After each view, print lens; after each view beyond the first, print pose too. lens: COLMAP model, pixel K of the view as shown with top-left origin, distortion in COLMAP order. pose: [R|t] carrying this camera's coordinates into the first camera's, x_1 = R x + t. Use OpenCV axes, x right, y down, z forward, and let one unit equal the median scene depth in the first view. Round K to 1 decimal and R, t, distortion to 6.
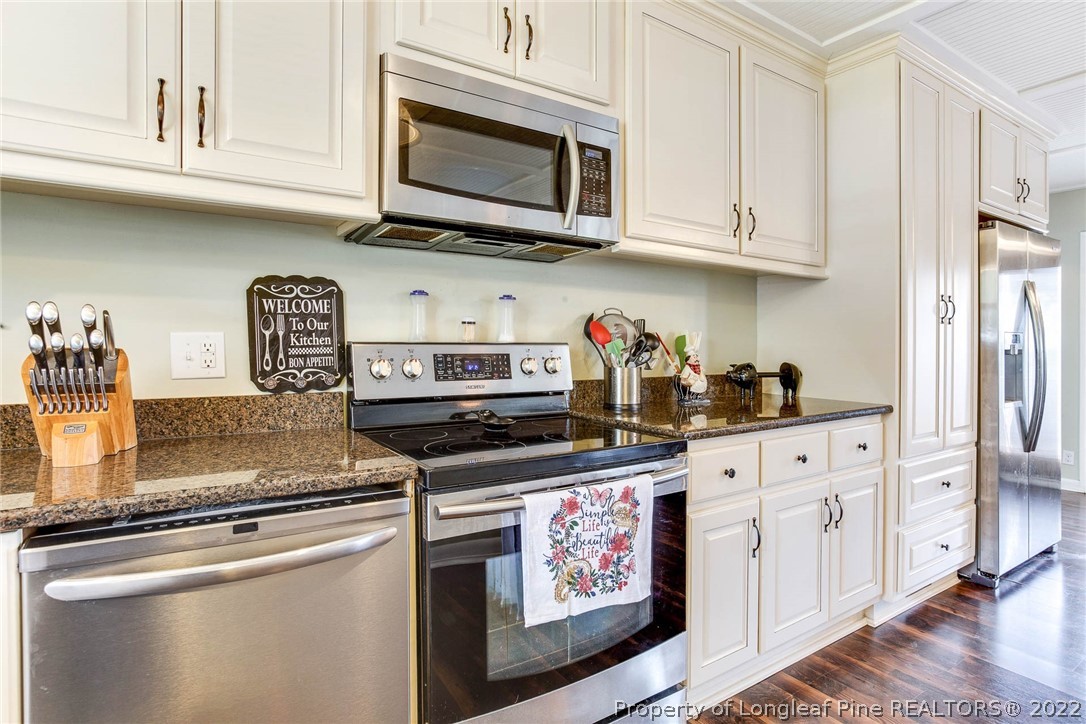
lens RADIAL K [[588.2, 0, 537.5], [0, 588.2, 347.1], [0, 0, 1]] dist [-0.036033, 0.000150]
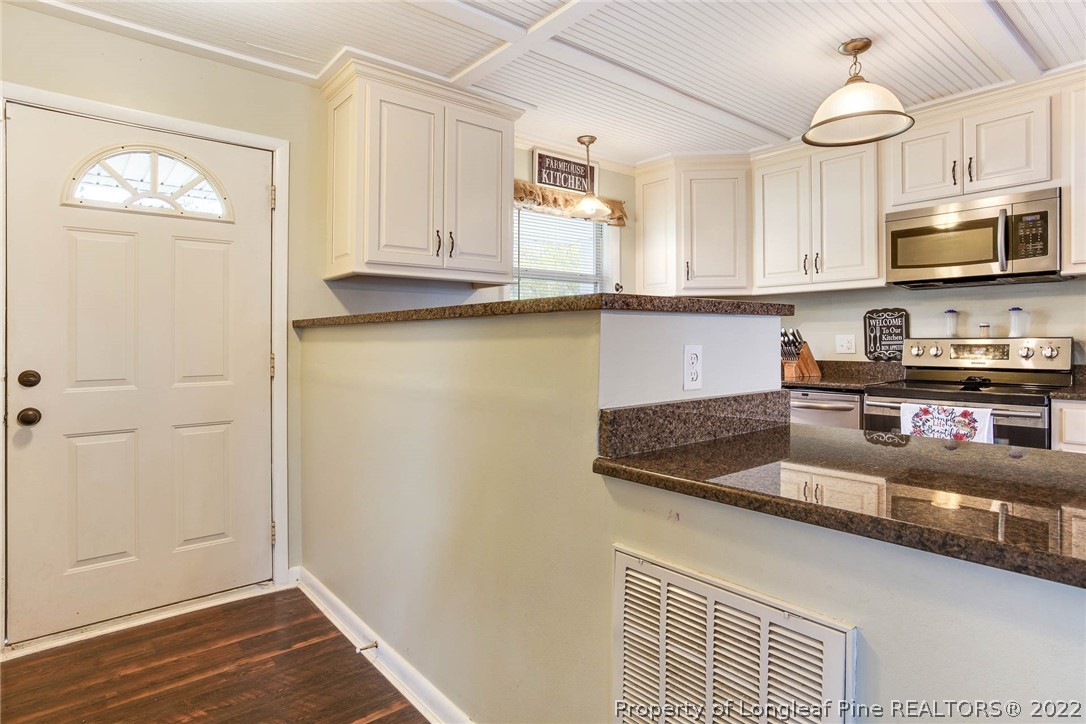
lens RADIAL K [[588.2, 0, 537.5], [0, 588.2, 347.1], [0, 0, 1]] dist [-0.036033, 0.000150]
pose [[0.105955, 0.004437, -0.994361, 1.665510], [-0.001376, 0.999990, 0.004315, 0.016299], [0.994370, 0.000911, 0.105960, -0.550807]]
